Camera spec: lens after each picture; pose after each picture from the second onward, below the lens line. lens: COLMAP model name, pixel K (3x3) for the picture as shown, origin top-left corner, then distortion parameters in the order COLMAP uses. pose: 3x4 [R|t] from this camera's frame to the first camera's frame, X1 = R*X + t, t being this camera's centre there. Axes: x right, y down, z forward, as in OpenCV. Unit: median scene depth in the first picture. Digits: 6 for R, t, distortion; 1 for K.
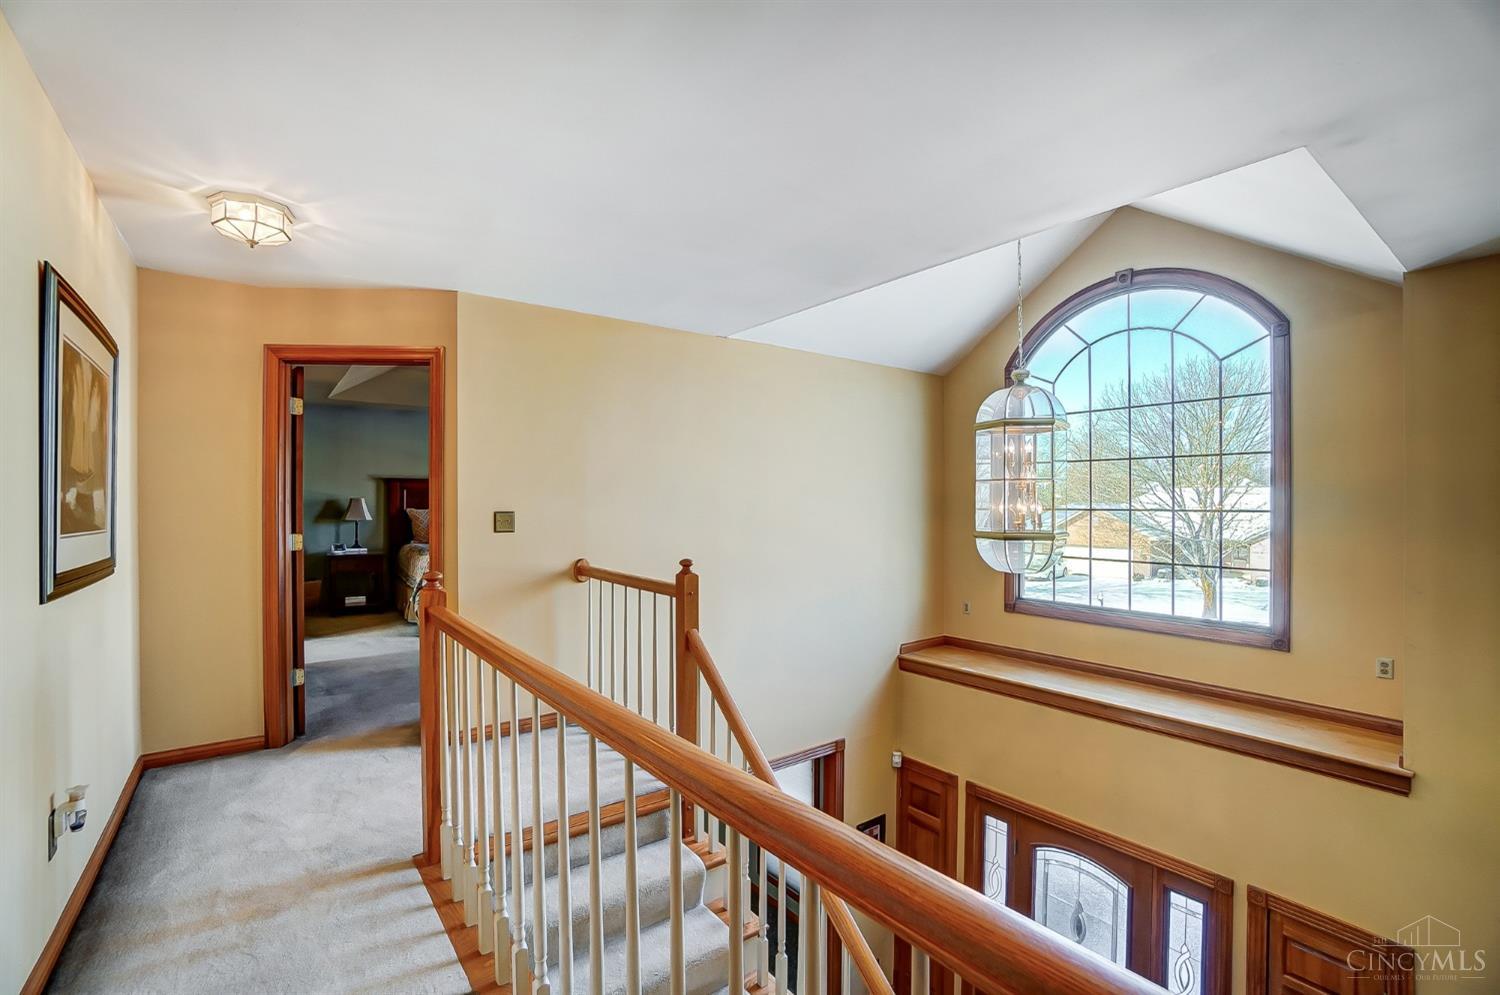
lens RADIAL K [[667.1, 0, 745.6], [0, 667.1, 499.4], [0, 0, 1]] dist [-0.060805, 0.022175]
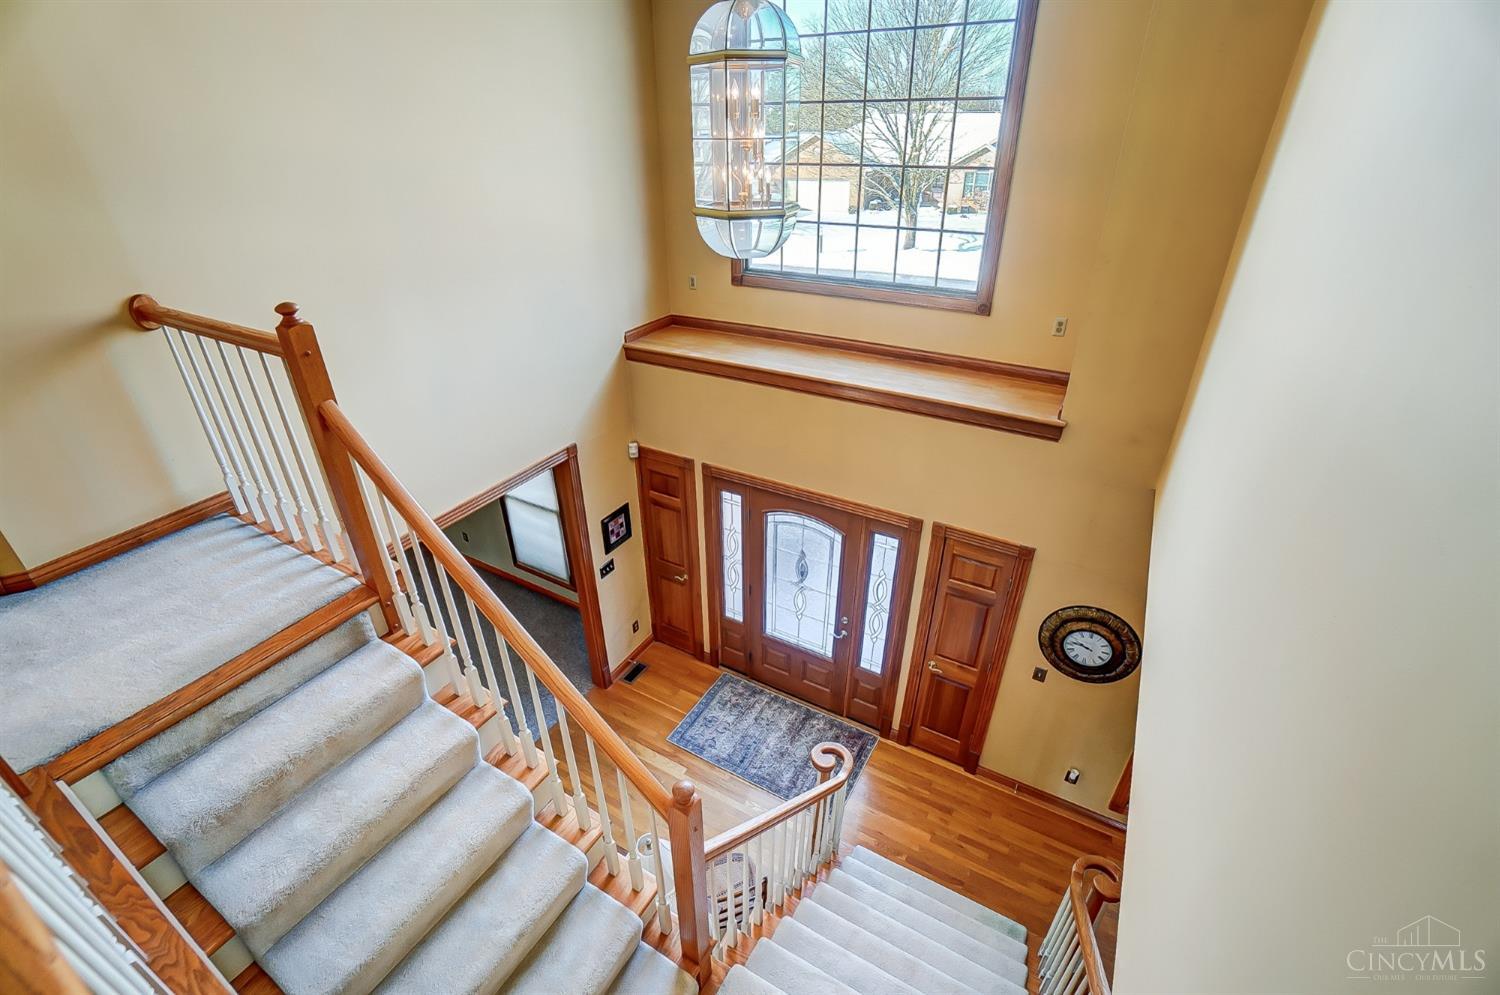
lens RADIAL K [[667.1, 0, 745.6], [0, 667.1, 499.4], [0, 0, 1]] dist [-0.060805, 0.022175]
pose [[0.924216, -0.199053, 0.325889, 0.063940], [0.011661, 0.867713, 0.496929, -0.042810], [-0.381693, -0.455469, 0.804275, 0.148184]]
